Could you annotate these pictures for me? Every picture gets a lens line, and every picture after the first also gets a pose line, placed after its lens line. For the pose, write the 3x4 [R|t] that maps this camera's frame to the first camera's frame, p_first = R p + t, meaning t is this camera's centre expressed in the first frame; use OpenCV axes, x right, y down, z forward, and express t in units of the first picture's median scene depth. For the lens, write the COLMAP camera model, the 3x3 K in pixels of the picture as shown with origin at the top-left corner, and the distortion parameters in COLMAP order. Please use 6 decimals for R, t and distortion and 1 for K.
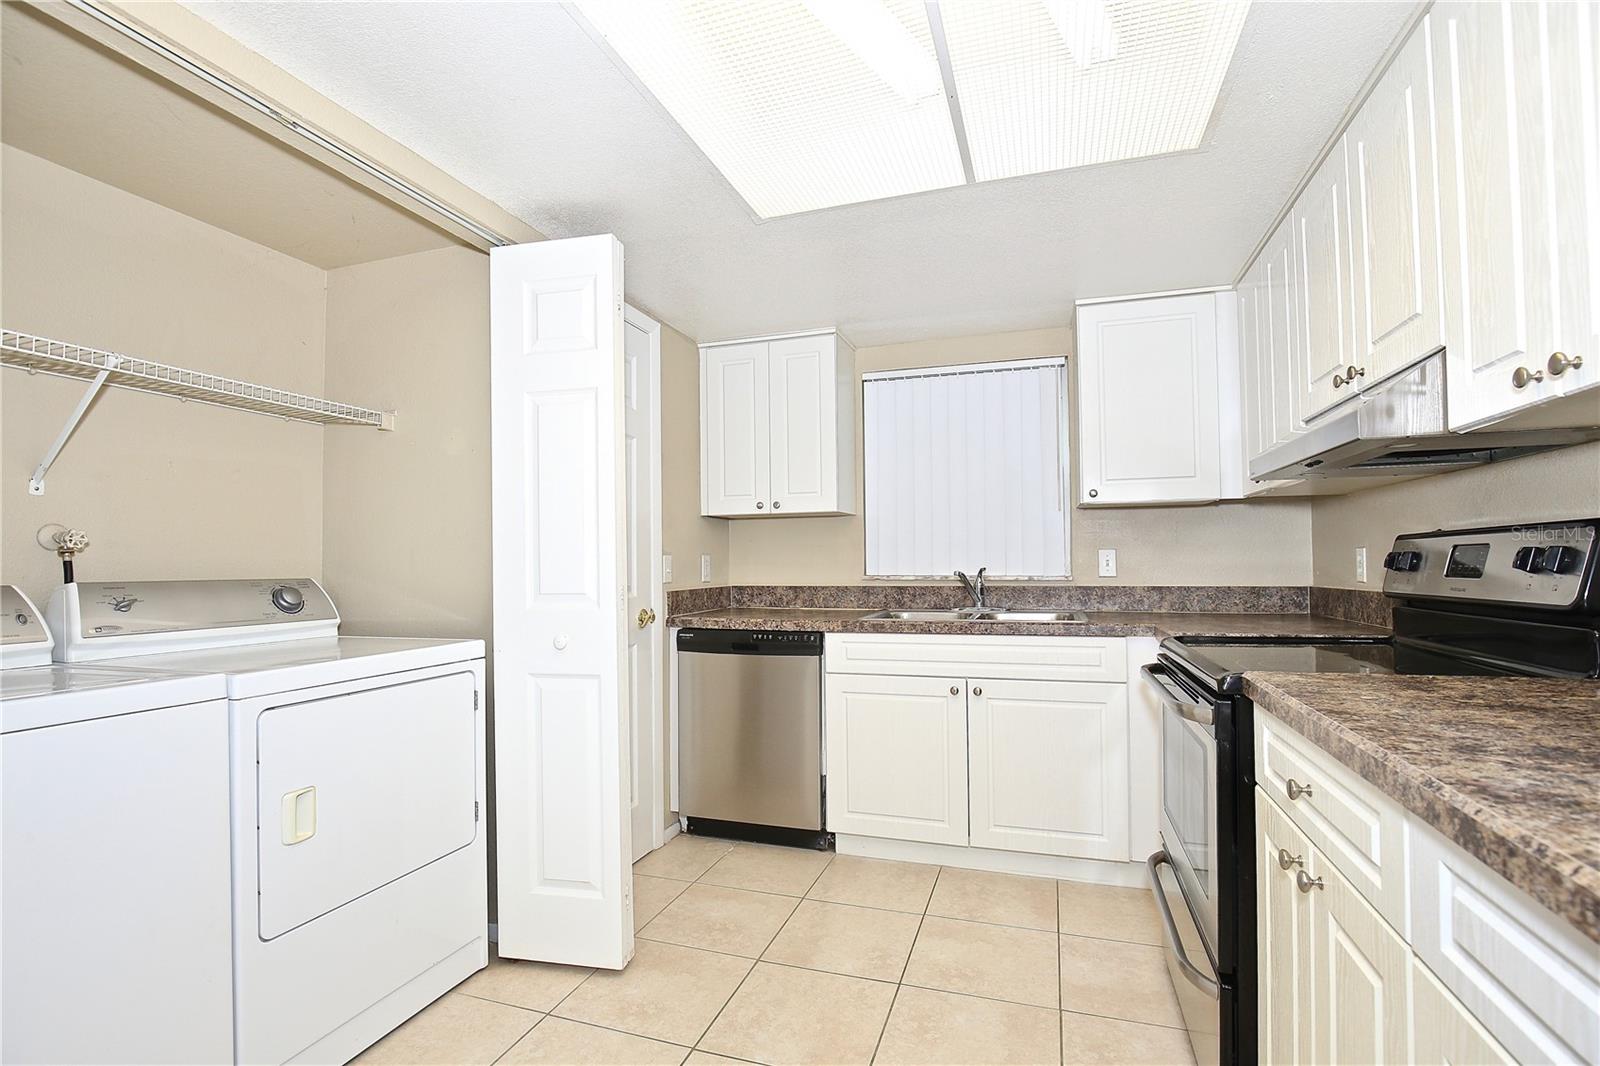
lens RADIAL K [[738.1, 0, 803.6], [0, 738.1, 546.9], [0, 0, 1]] dist [-0.027980, -0.000100]
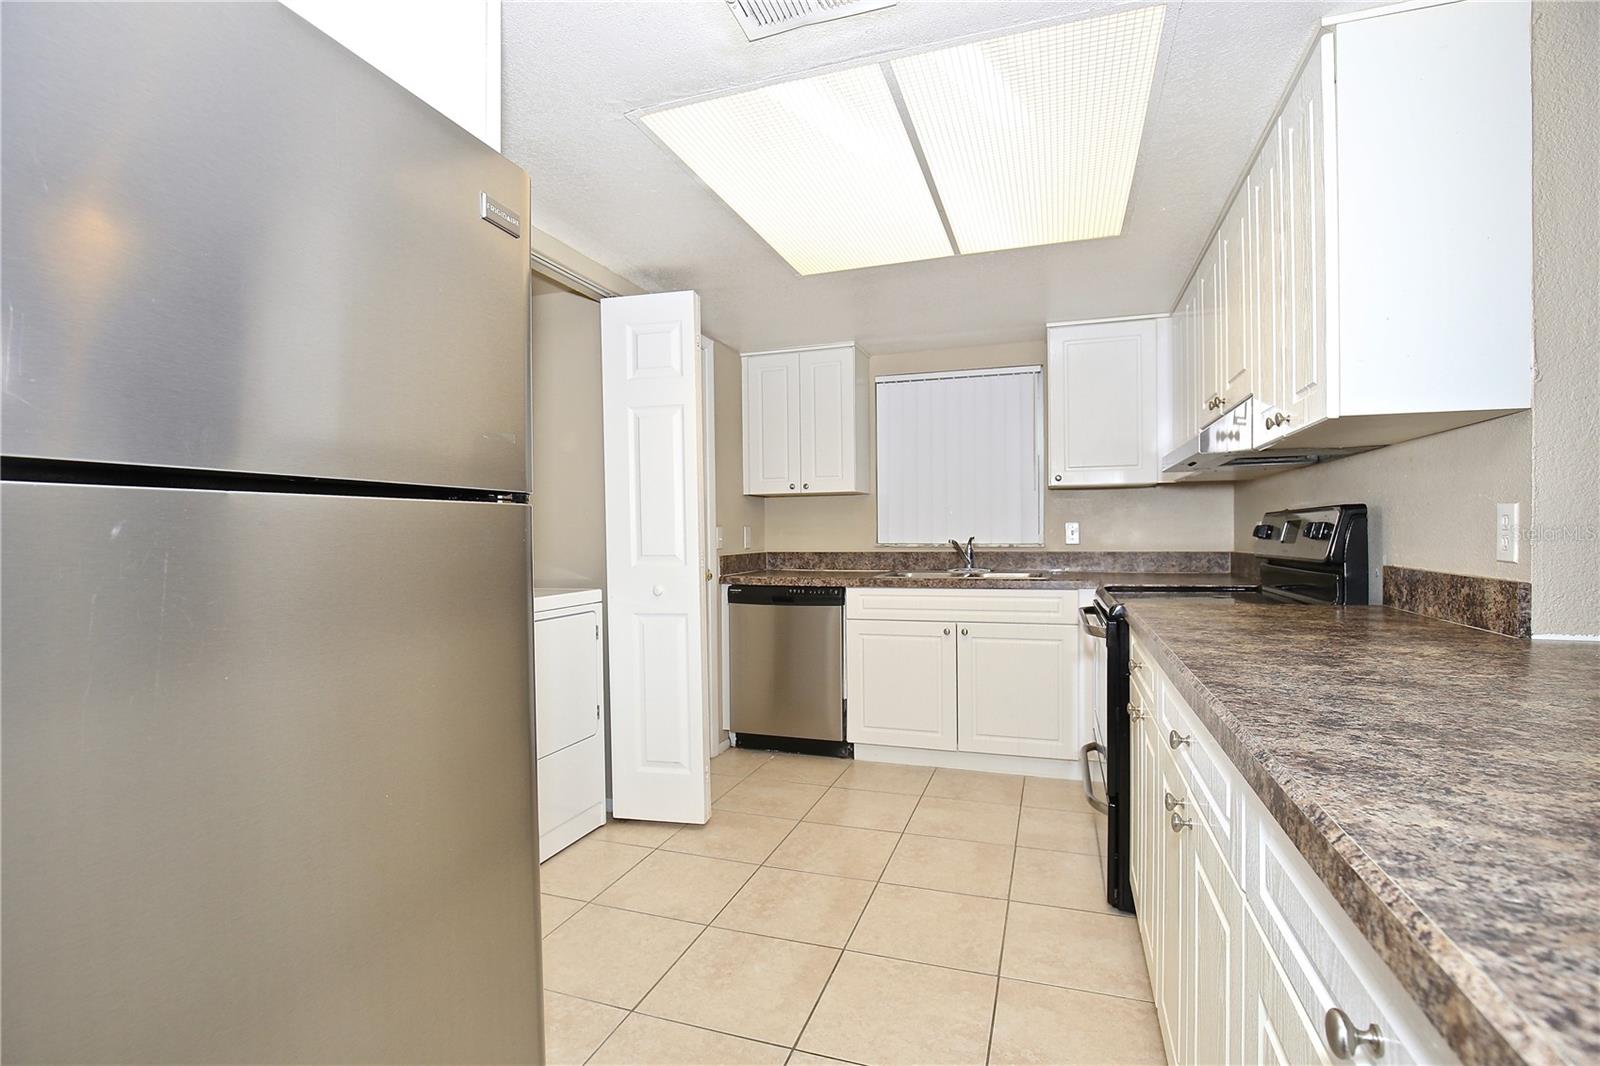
lens RADIAL K [[738.1, 0, 803.6], [0, 738.1, 546.9], [0, 0, 1]] dist [-0.027980, -0.000100]
pose [[0.999929, -0.000537, -0.011884, -0.029117], [0.001013, 0.999194, 0.040139, -0.005490], [0.011853, -0.040148, 0.999123, -0.271419]]
